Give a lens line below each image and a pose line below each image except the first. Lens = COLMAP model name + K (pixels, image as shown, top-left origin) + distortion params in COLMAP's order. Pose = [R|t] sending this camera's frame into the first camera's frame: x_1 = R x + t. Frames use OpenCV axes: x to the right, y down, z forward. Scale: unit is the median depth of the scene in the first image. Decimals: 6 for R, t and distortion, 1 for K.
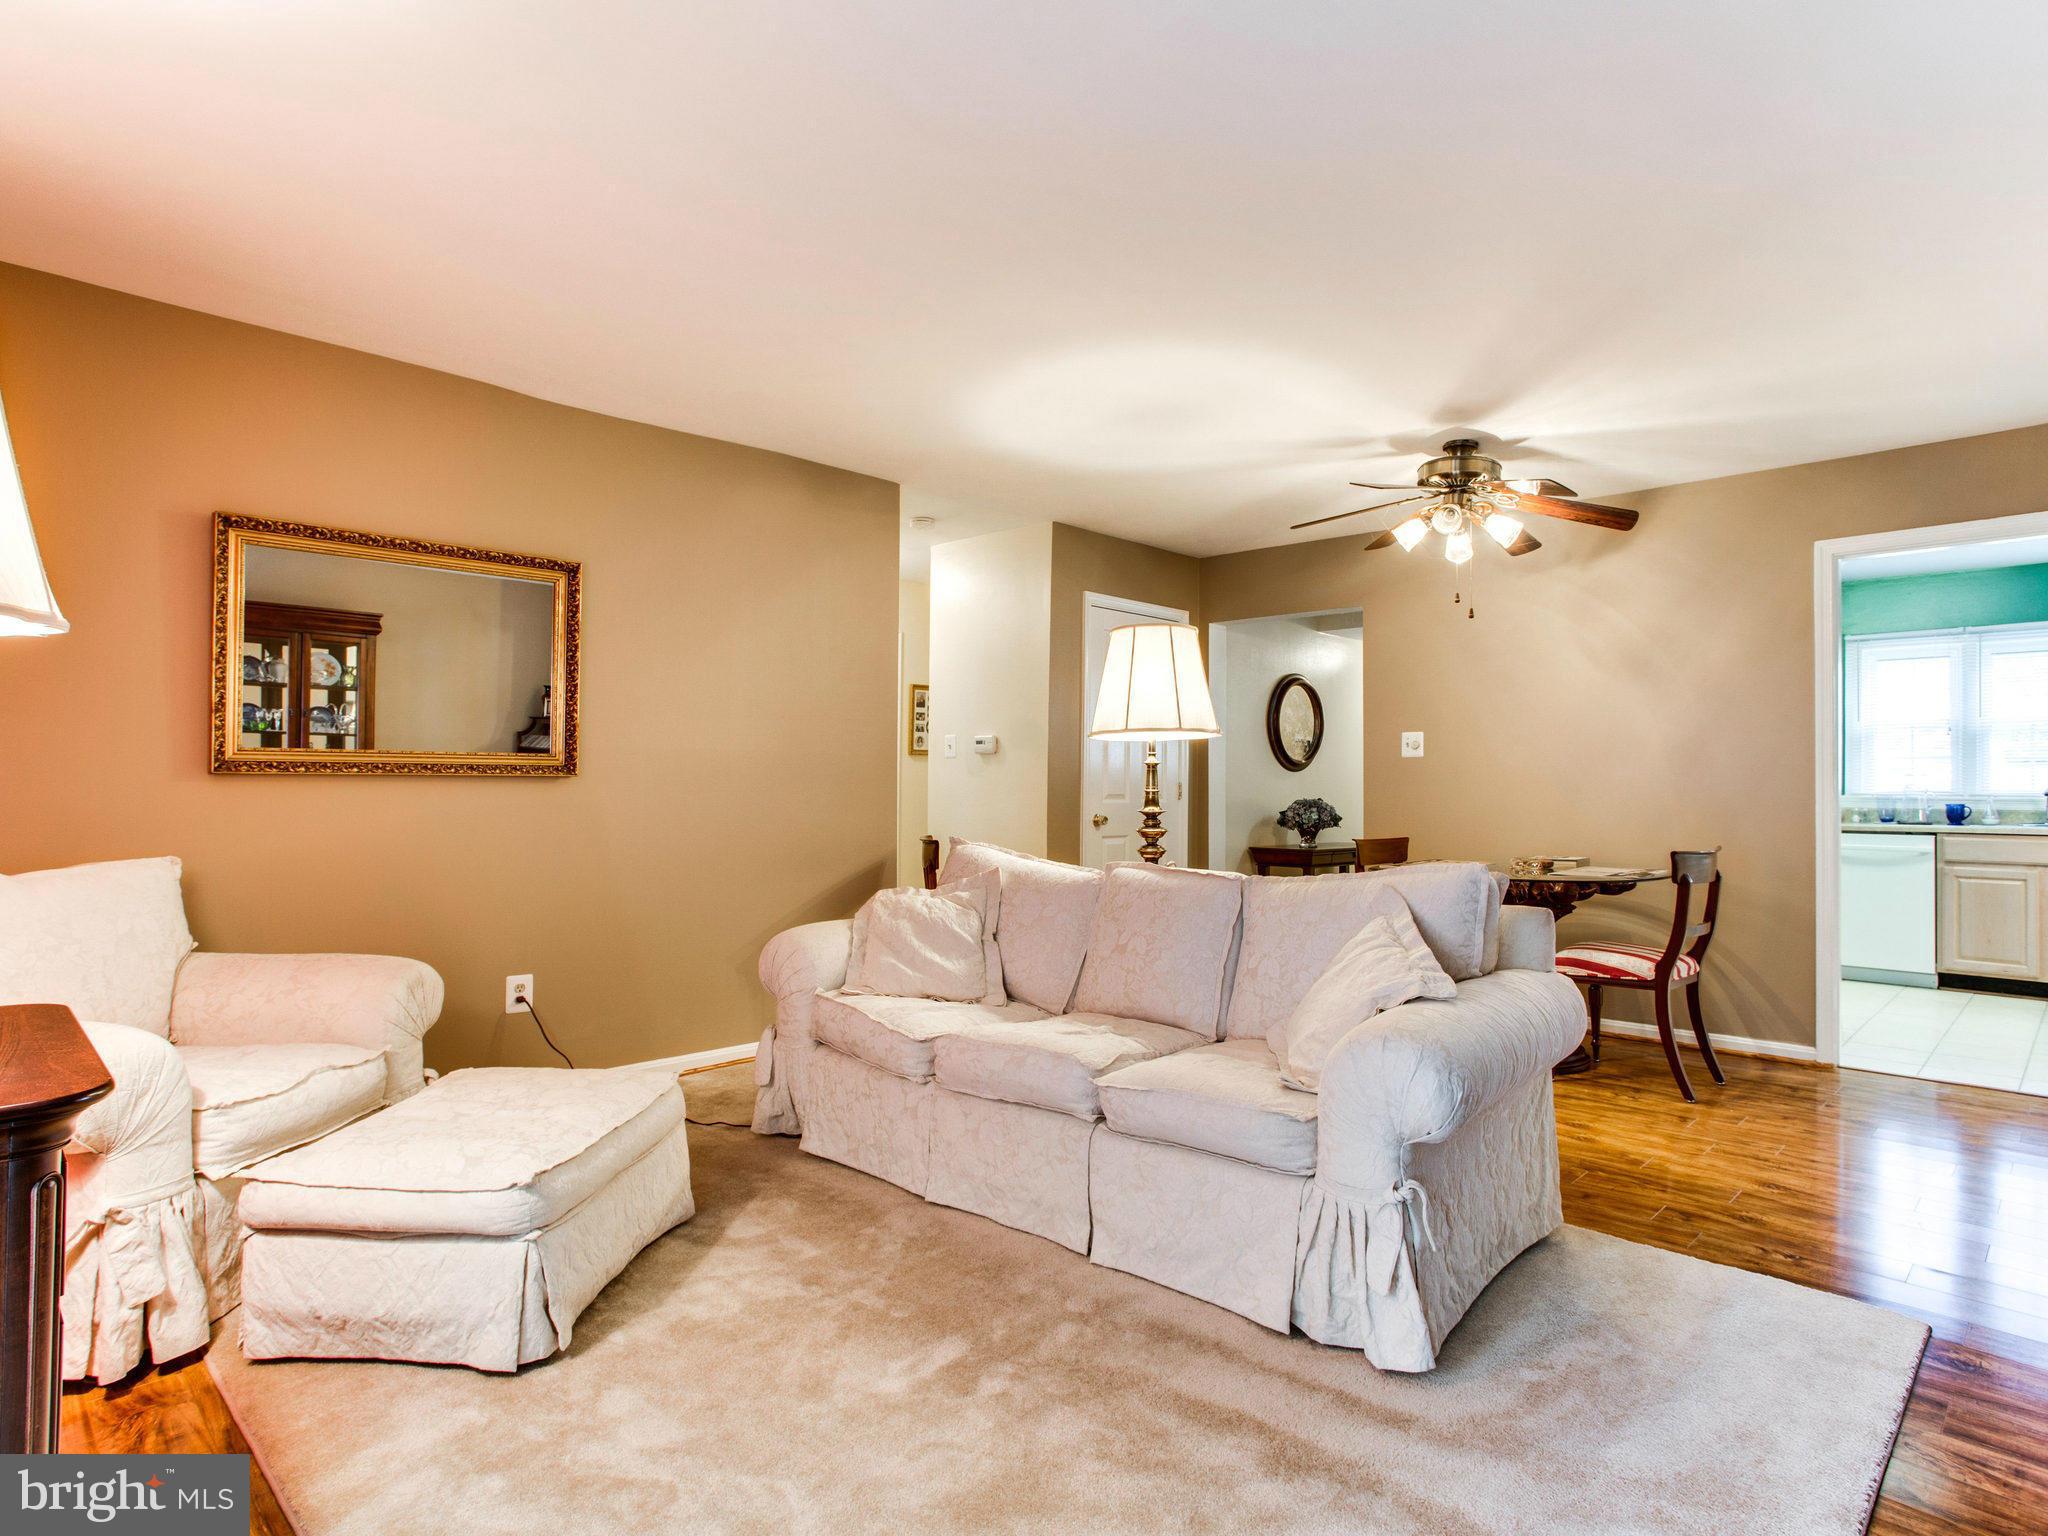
lens RADIAL K [[1135.7, 0, 1022.6], [0, 1135.7, 759.7], [0, 0, 1]] dist [-0.050709, 0.028011]
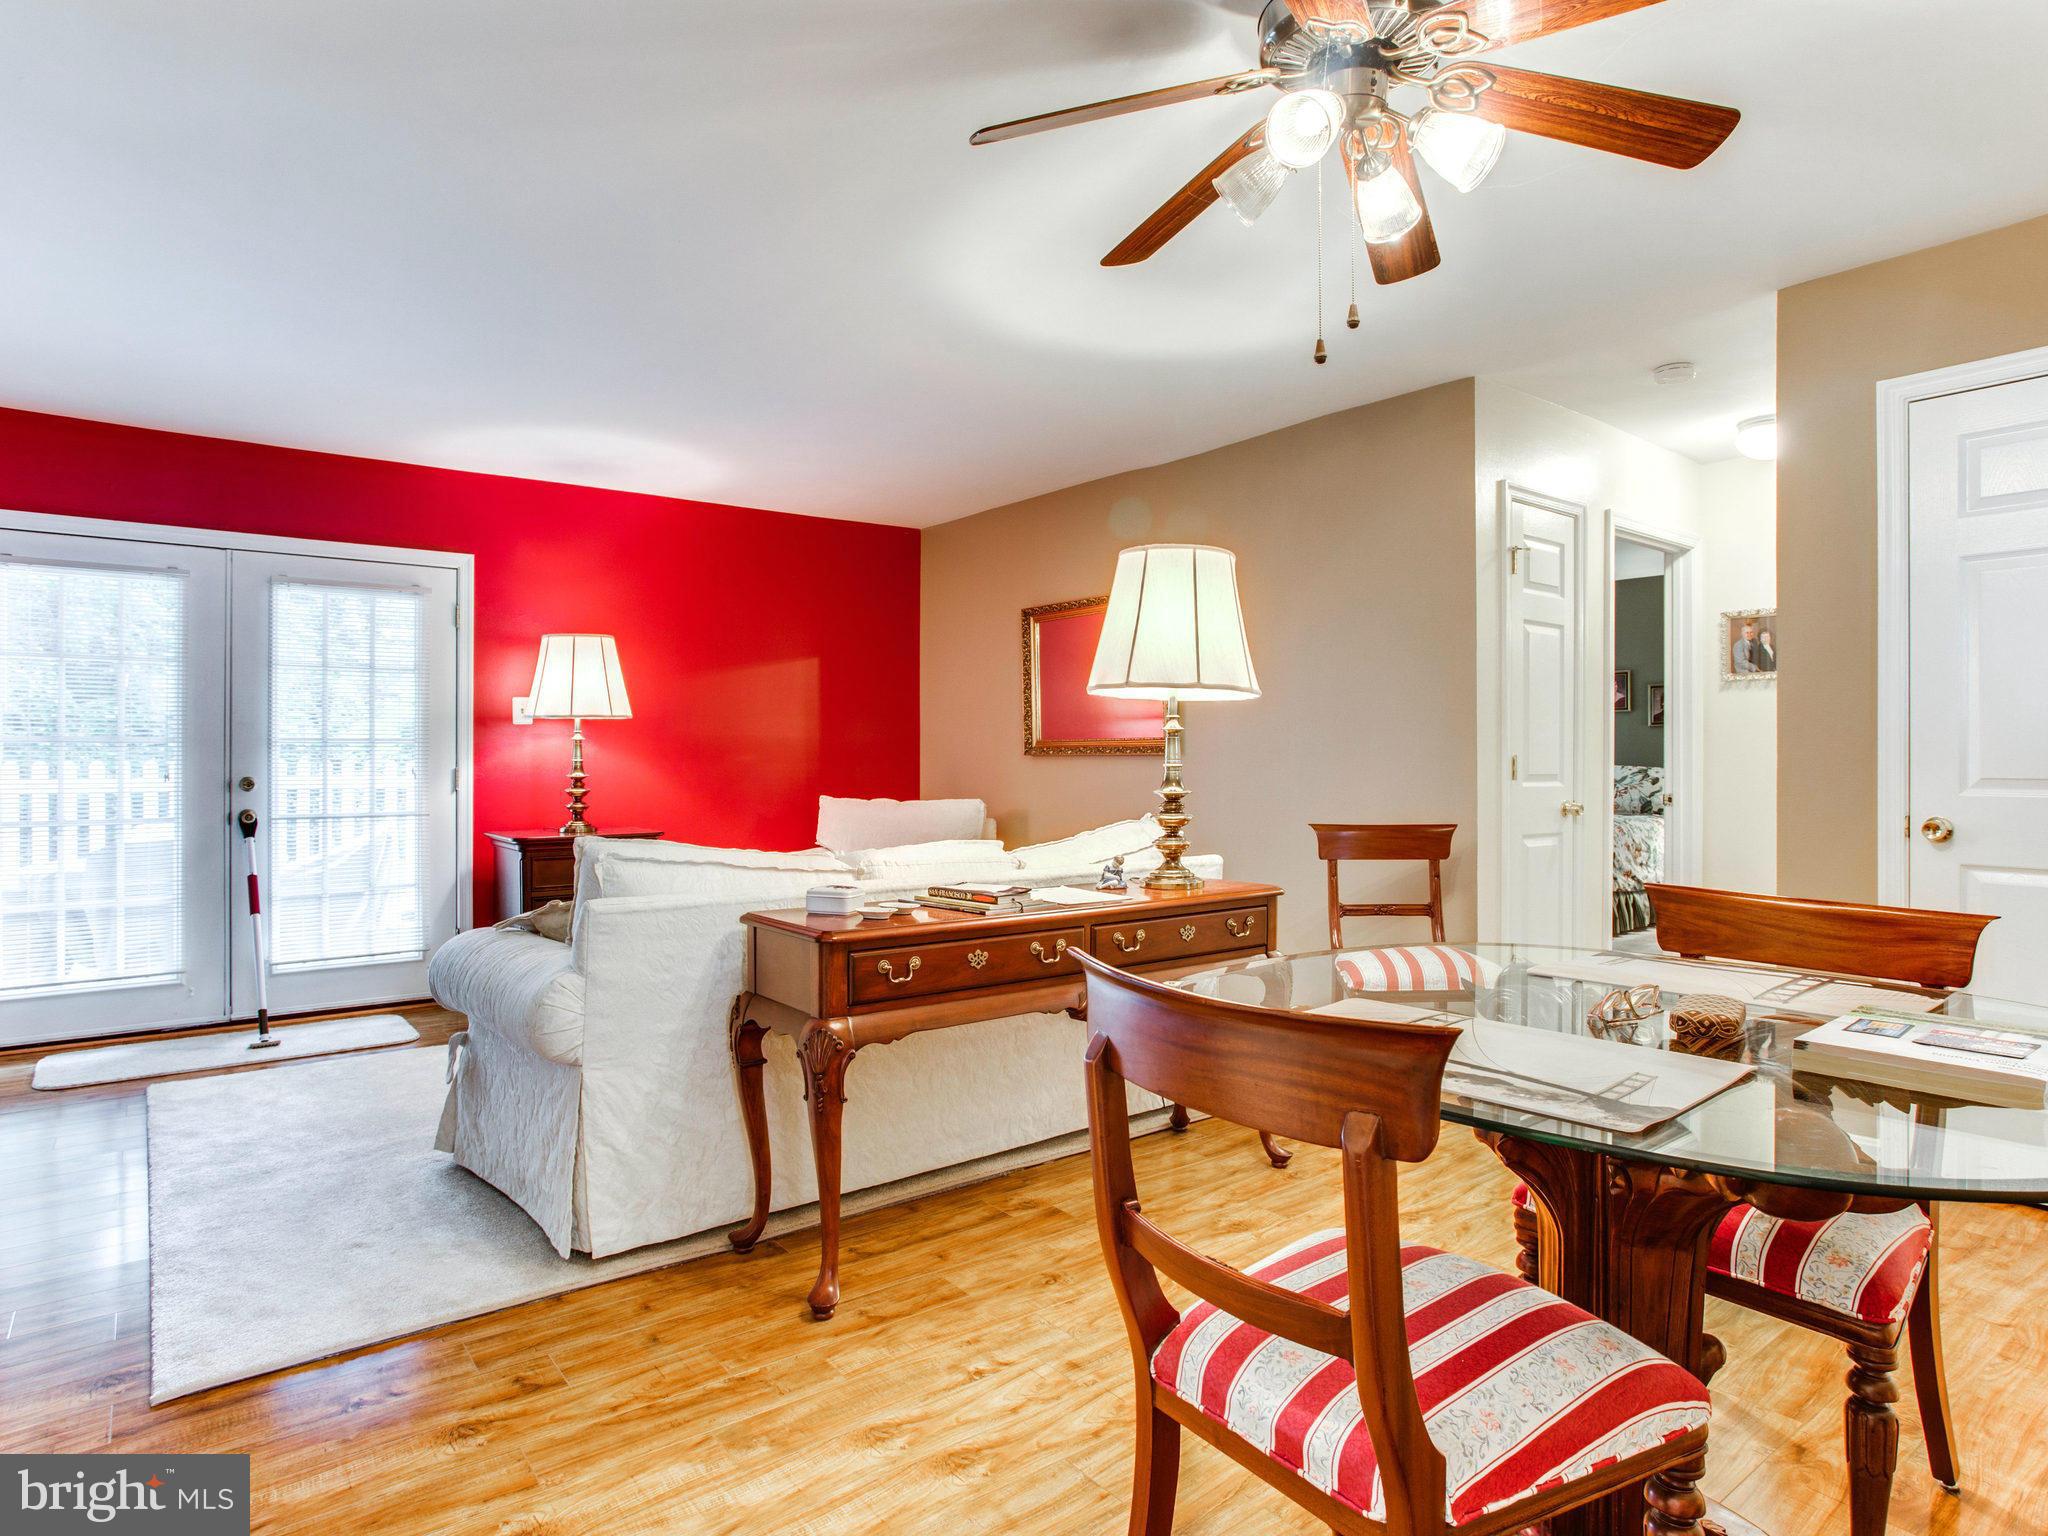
lens RADIAL K [[1135.7, 0, 1022.6], [0, 1135.7, 759.7], [0, 0, 1]] dist [-0.050709, 0.028011]
pose [[-0.126007, -0.008283, -0.991995, 0.582125], [0.019533, 0.999751, -0.010829, 0.019735], [0.991837, -0.020741, -0.125813, 0.656481]]
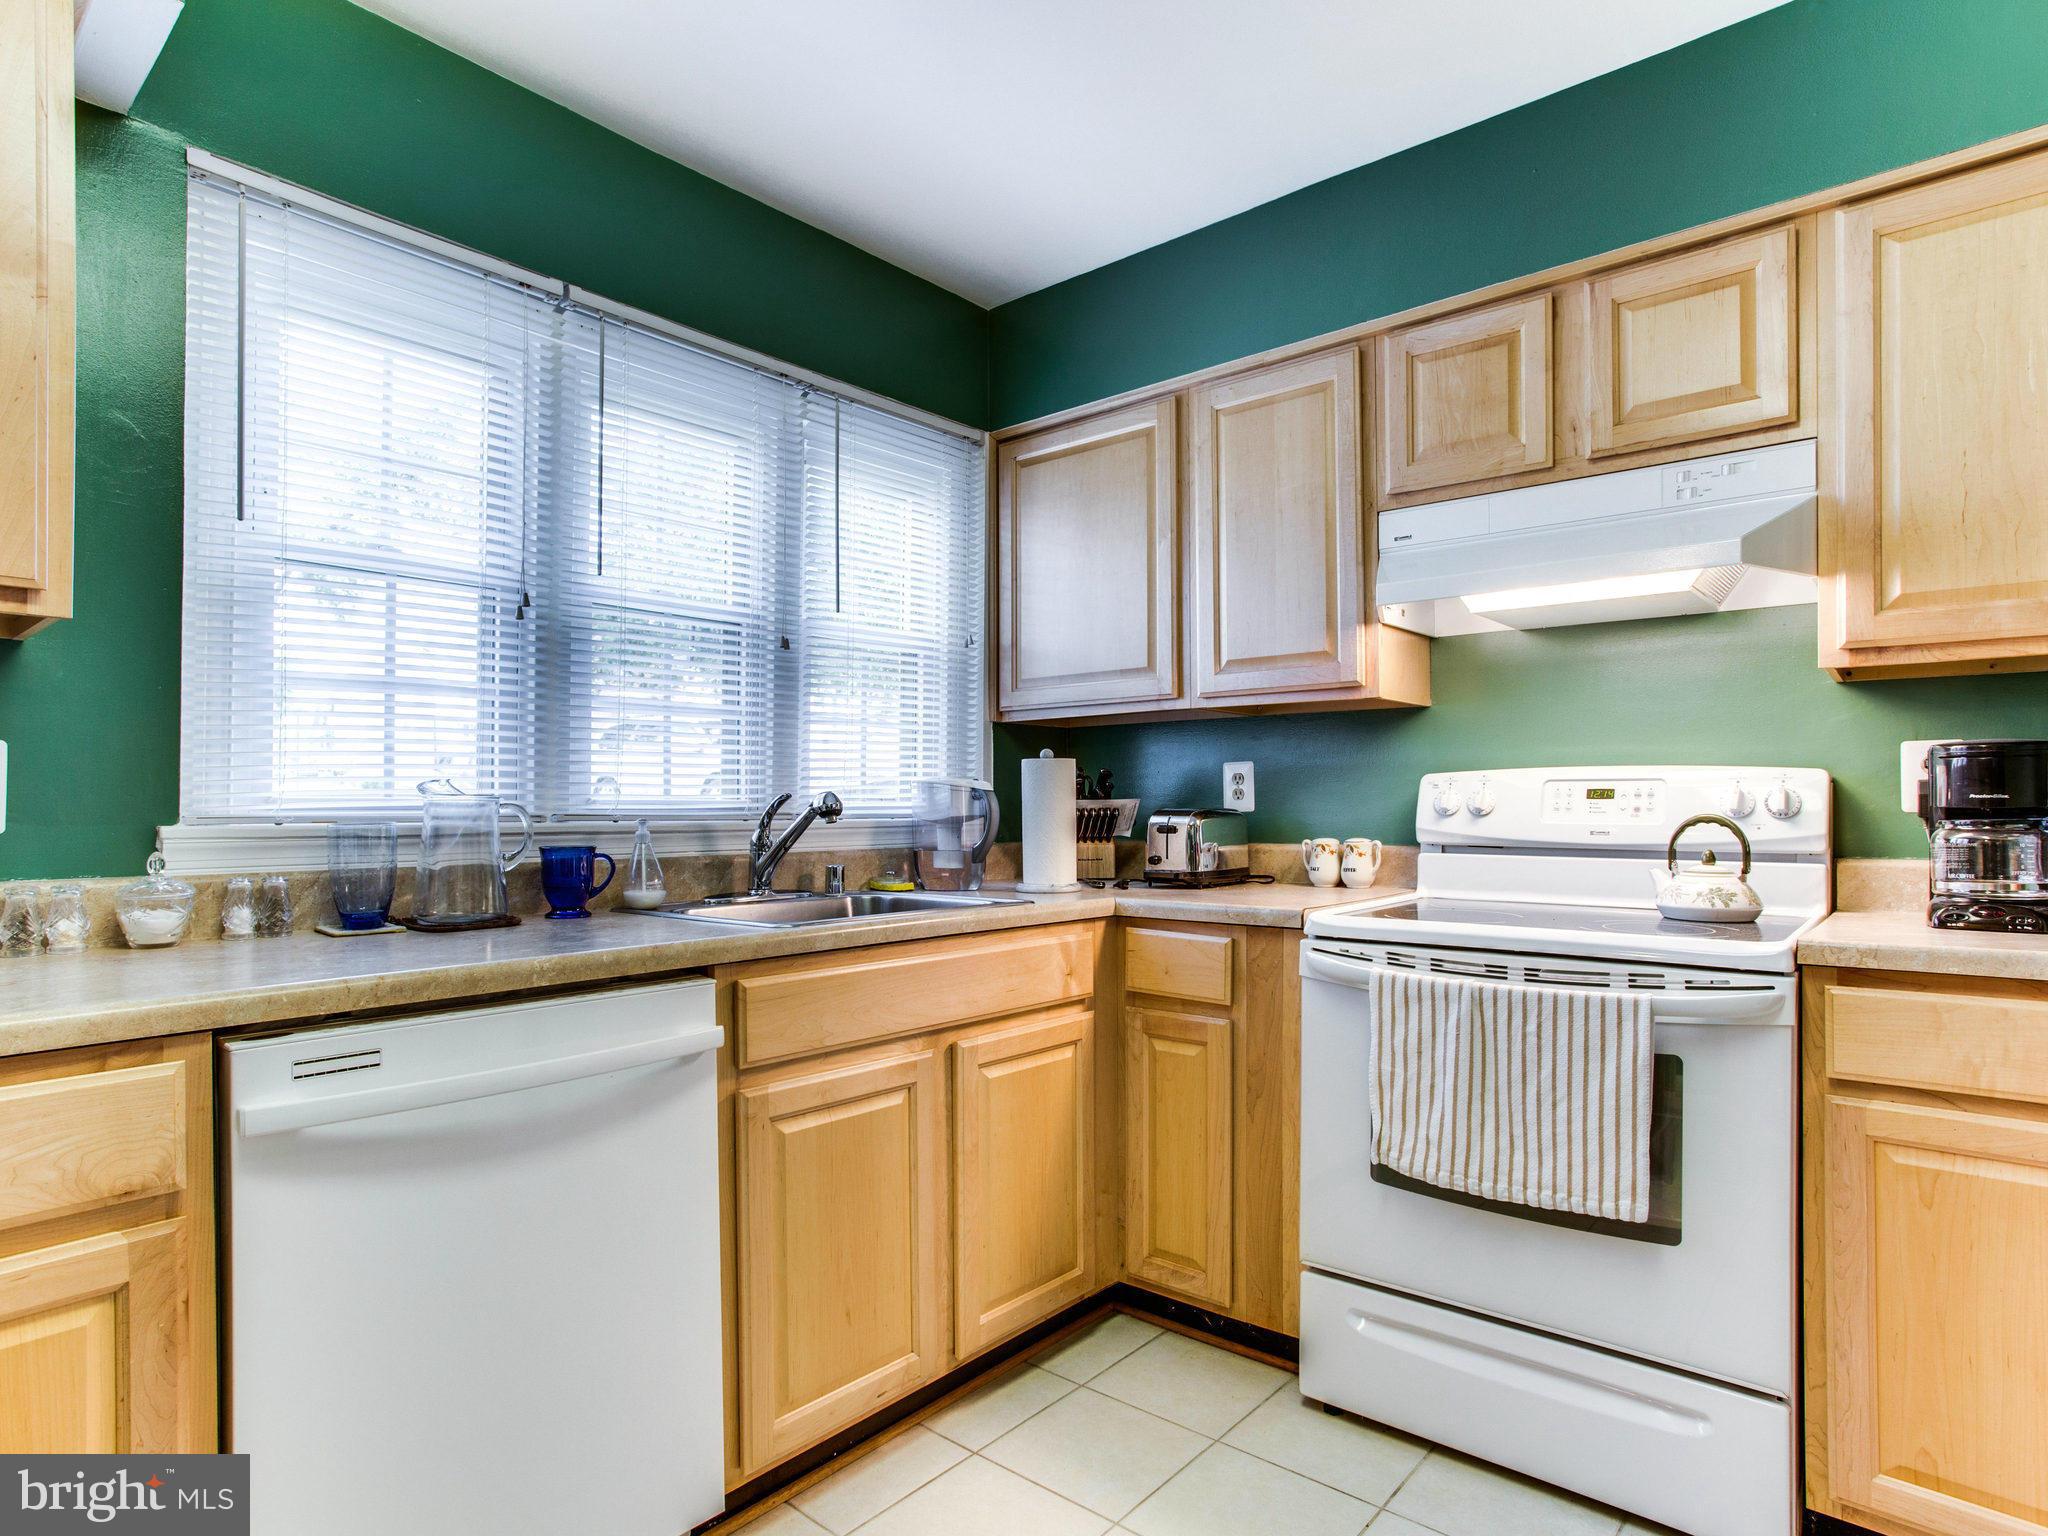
lens RADIAL K [[1136.2, 0, 1021.7], [0, 1136.2, 797.2], [0, 0, 1]] dist [-0.063740, 0.045584]
pose [[-0.078502, -0.001813, 0.996912, 0.560426], [-0.022219, 0.999753, 0.000068, 0.025420], [-0.996666, -0.022145, -0.078523, 0.958770]]
